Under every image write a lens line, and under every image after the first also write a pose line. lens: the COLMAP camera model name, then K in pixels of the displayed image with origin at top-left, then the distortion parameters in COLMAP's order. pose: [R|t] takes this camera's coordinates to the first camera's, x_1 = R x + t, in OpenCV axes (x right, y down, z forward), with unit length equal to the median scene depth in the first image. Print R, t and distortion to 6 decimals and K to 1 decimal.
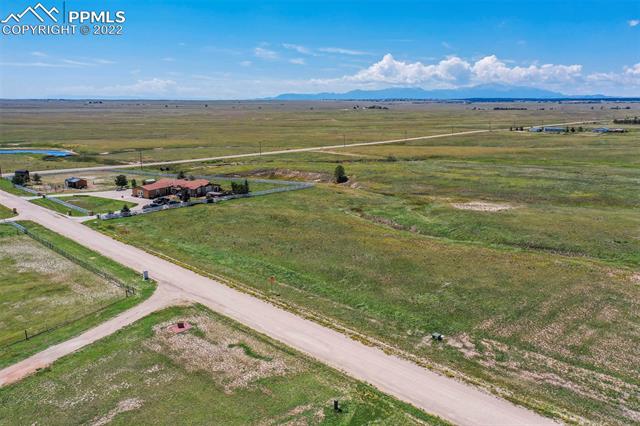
lens RADIAL K [[499.2, 0, 333.4], [0, 499.2, 212.1], [0, 0, 1]] dist [0.005553, -0.009107]
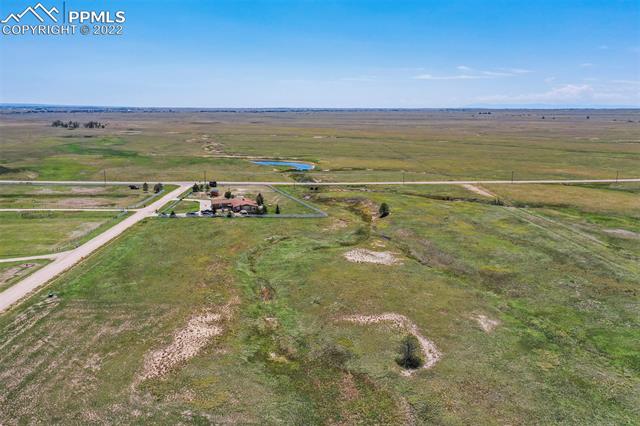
lens RADIAL K [[499.2, 0, 318.4], [0, 499.2, 211.2], [0, 0, 1]] dist [0.005553, -0.009107]
pose [[0.707839, 0.135102, -0.693334, 1.607828], [-0.147090, 0.988214, 0.042395, -0.230998], [0.690890, 0.071974, 0.719369, 0.183285]]
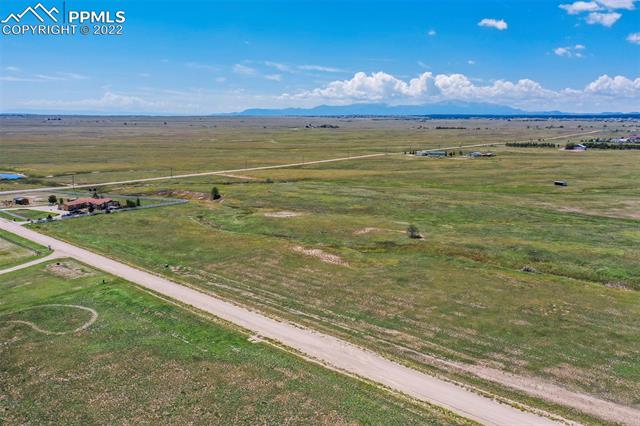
lens RADIAL K [[499.2, 0, 323.0], [0, 499.2, 210.1], [0, 0, 1]] dist [0.005553, -0.009107]
pose [[0.998793, -0.005693, 0.048794, 0.579121], [0.007316, 0.999423, -0.033156, 0.046753], [-0.048577, 0.033473, 0.998258, -0.984880]]
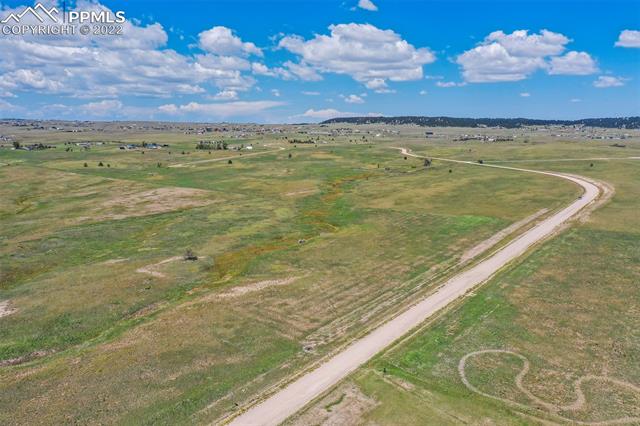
lens RADIAL K [[499.2, 0, 315.4], [0, 499.2, 211.0], [0, 0, 1]] dist [0.005553, -0.009107]
pose [[-0.109314, -0.173591, 0.978732, -1.055406], [0.201333, 0.960357, 0.192819, -0.409524], [-0.973404, 0.218129, -0.070031, 0.683912]]
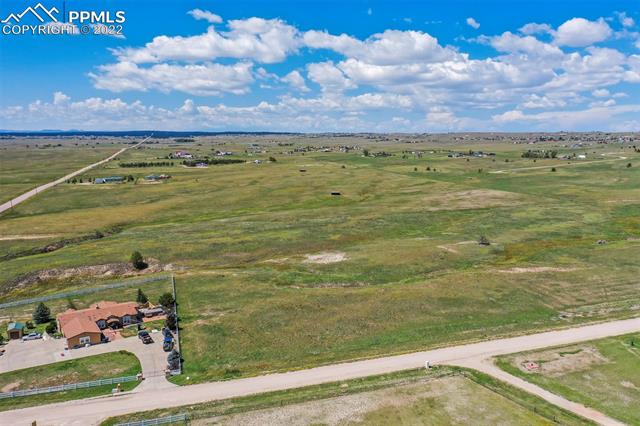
lens RADIAL K [[499.2, 0, 323.3], [0, 499.2, 212.5], [0, 0, 1]] dist [0.005553, -0.009107]
pose [[0.490749, -0.139805, 0.860012, -1.408548], [0.194684, 0.979683, 0.048166, -0.328292], [-0.849272, 0.143792, 0.507996, 0.500984]]
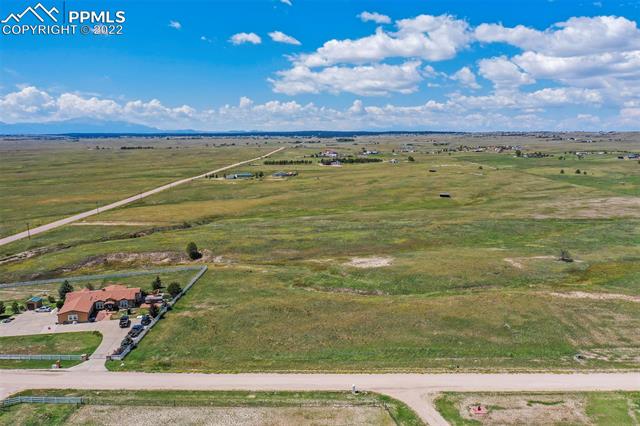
lens RADIAL K [[499.2, 0, 319.5], [0, 499.2, 215.2], [0, 0, 1]] dist [0.005553, -0.009107]
pose [[0.747072, -0.114515, 0.654805, -1.031445], [0.154313, 0.988017, -0.003267, -0.241265], [-0.646584, 0.103486, 0.755791, 0.168511]]
